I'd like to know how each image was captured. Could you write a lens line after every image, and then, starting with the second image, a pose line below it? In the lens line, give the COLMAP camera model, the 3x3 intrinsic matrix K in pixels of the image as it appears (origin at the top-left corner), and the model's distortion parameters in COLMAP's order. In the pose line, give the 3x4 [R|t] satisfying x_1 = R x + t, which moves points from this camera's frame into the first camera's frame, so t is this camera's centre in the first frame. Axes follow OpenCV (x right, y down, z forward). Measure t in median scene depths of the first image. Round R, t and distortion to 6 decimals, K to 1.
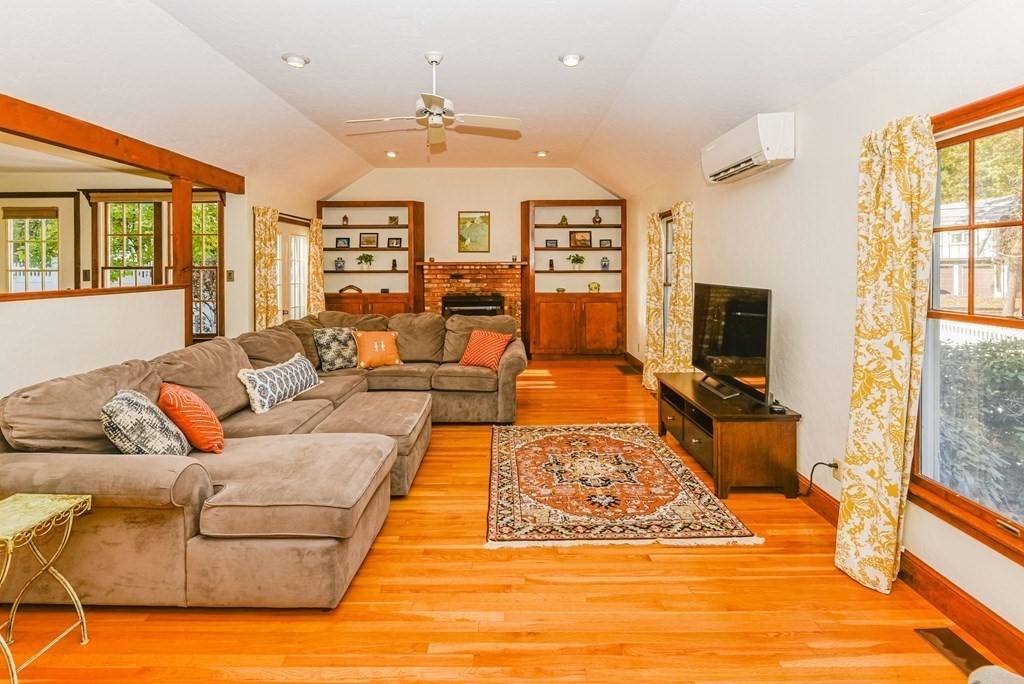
lens RADIAL K [[510.5, 0, 512.5], [0, 510.5, 261.3], [0, 0, 1]] dist [-0.001562, -0.000902]
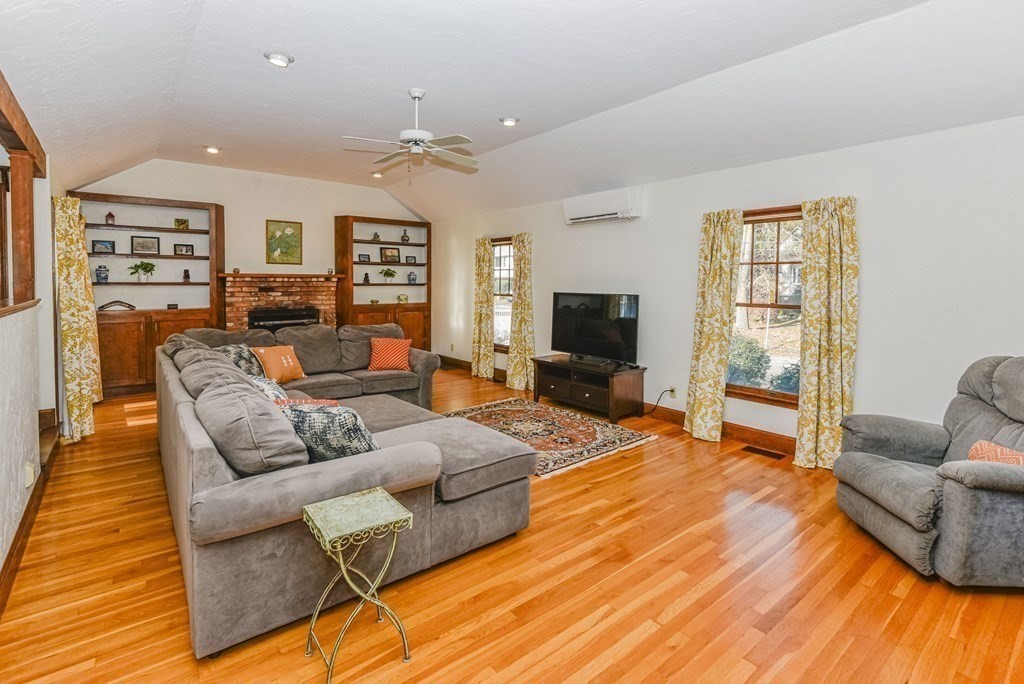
lens RADIAL K [[487.0, 0, 528.6], [0, 487.0, 284.7], [0, 0, 1]] dist [0.000603, 0.000008]
pose [[0.765766, 0.003262, 0.643111, -0.318392], [-0.014728, 0.999814, 0.012465, 0.003178], [-0.642950, -0.019017, 0.765672, 0.002699]]
